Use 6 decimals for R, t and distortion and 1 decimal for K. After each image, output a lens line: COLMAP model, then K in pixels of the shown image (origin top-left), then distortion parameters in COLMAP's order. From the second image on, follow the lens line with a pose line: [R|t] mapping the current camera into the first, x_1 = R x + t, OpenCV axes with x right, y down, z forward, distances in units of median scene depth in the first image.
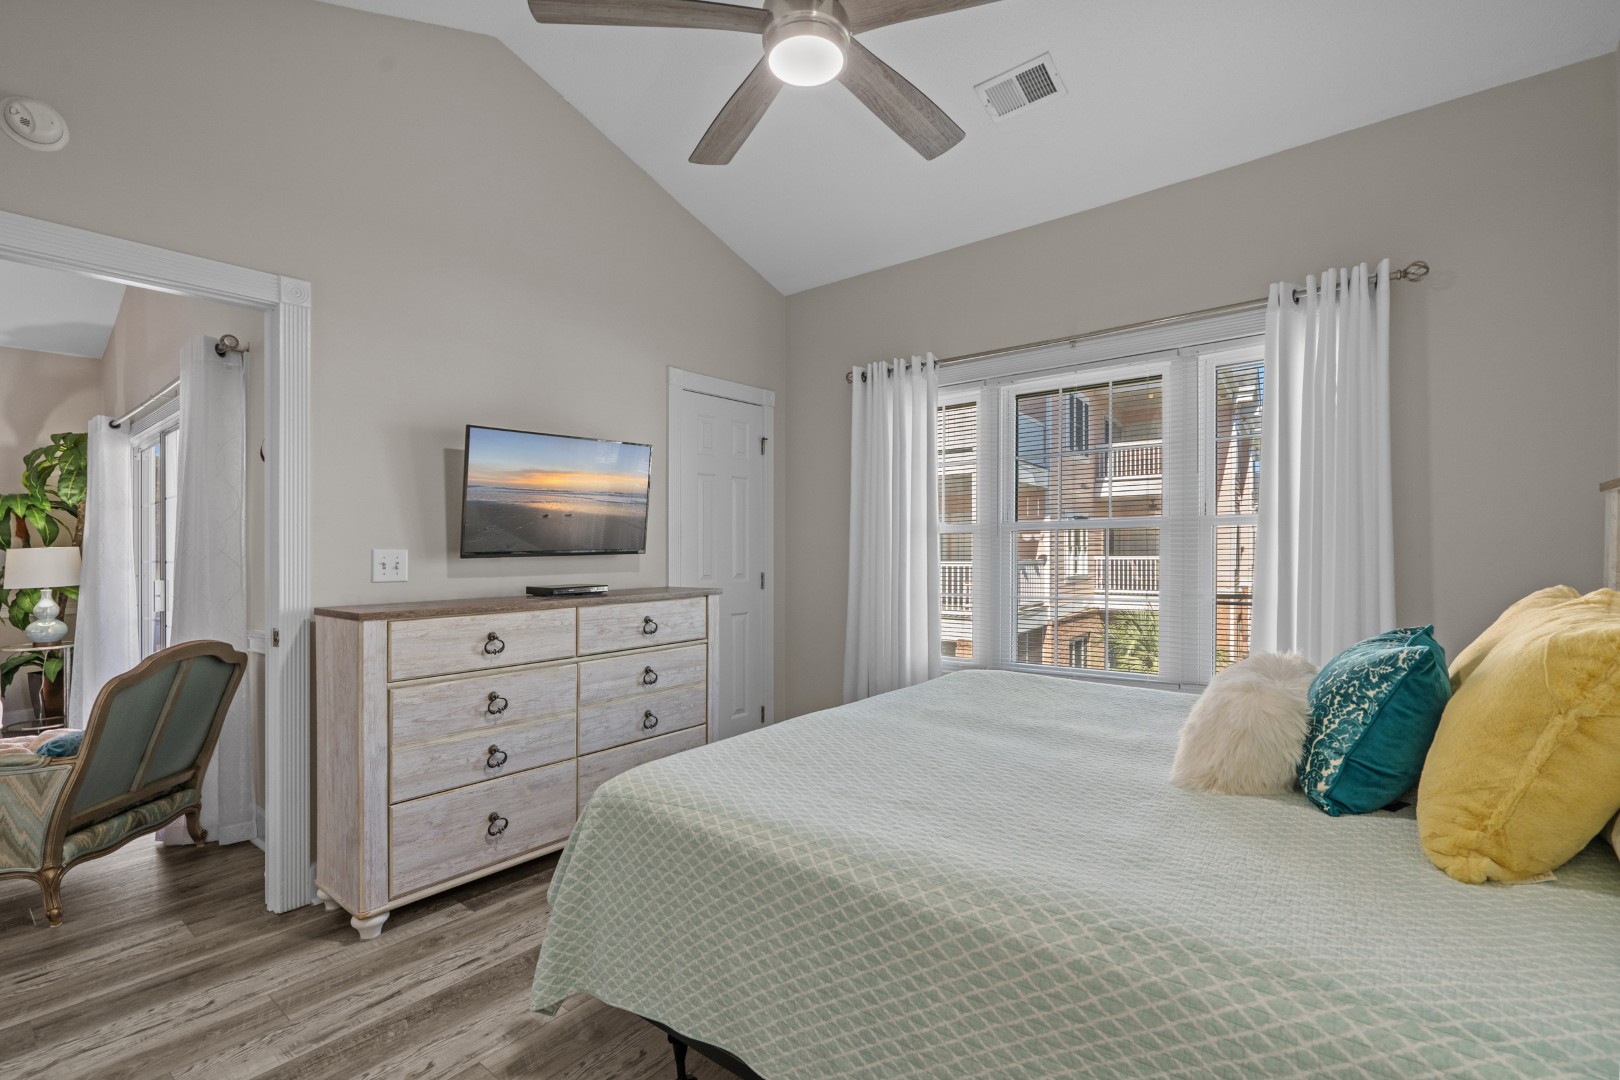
lens RADIAL K [[730.4, 0, 829.1], [0, 730.4, 560.5], [0, 0, 1]] dist [-0.004488, 0.001619]
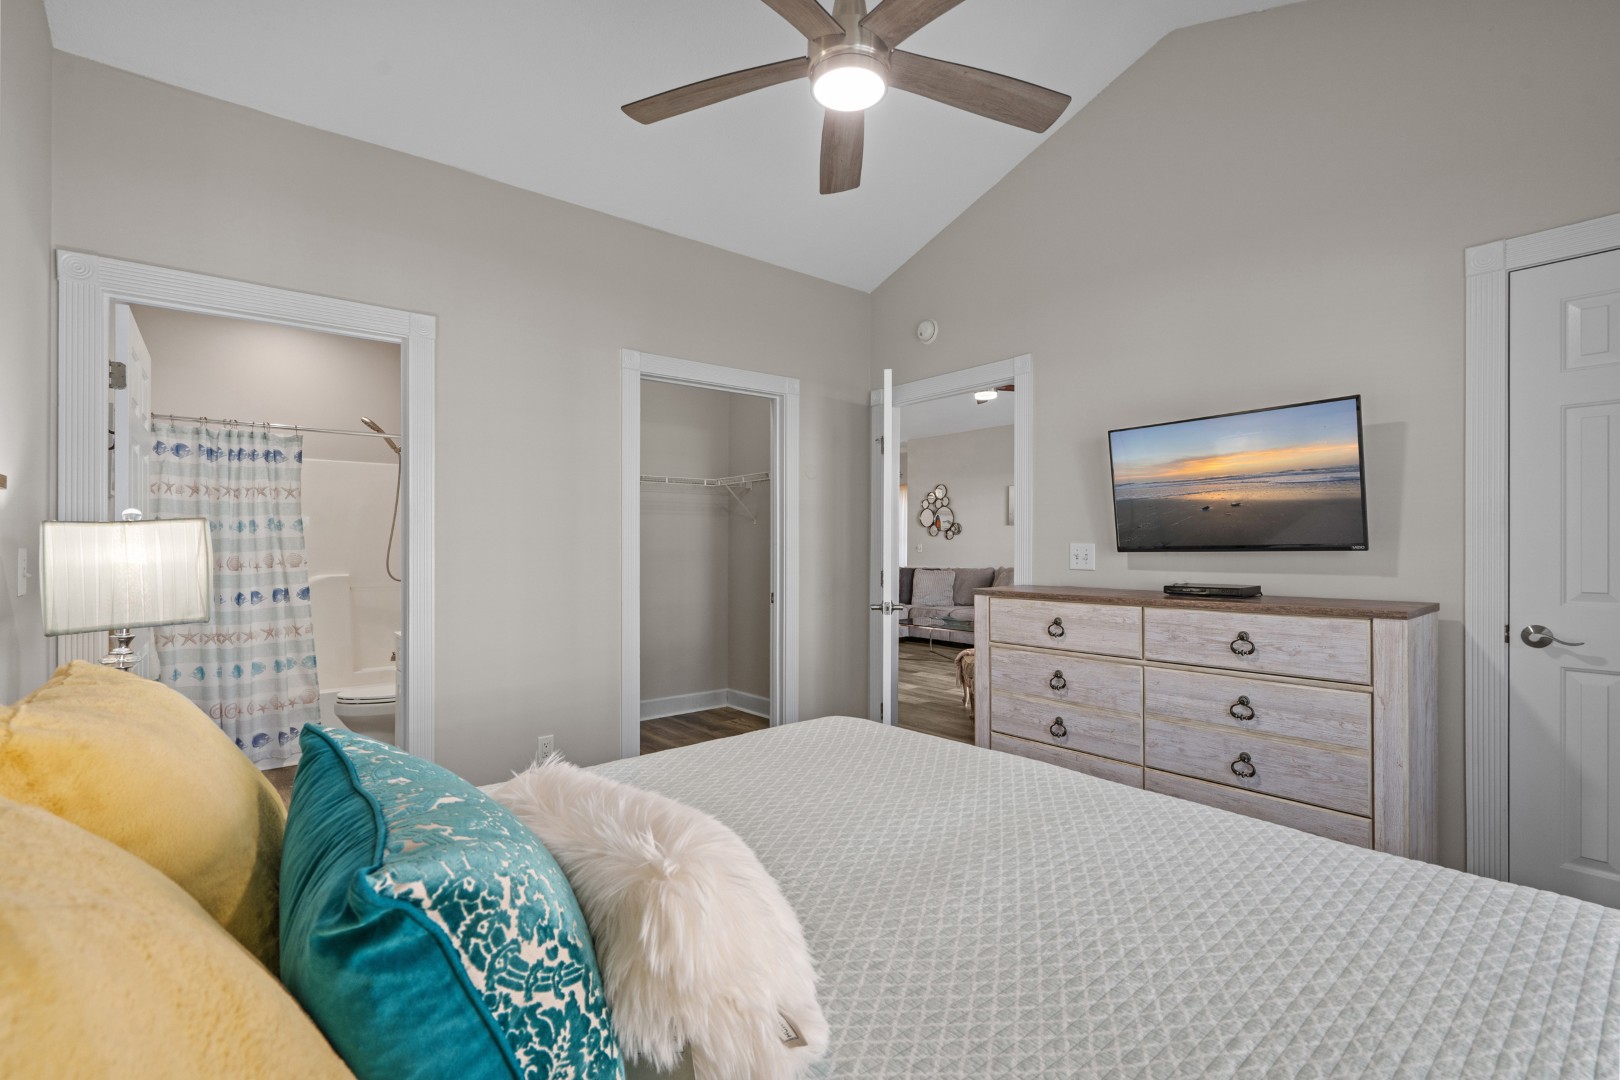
lens RADIAL K [[730.4, 0, 811.6], [0, 730.4, 536.3], [0, 0, 1]] dist [-0.004488, 0.001619]
pose [[-0.204422, 0.006474, -0.978861, 0.630489], [-0.001223, 0.999976, 0.006869, -0.031702], [0.978882, 0.002601, -0.204409, 0.734508]]
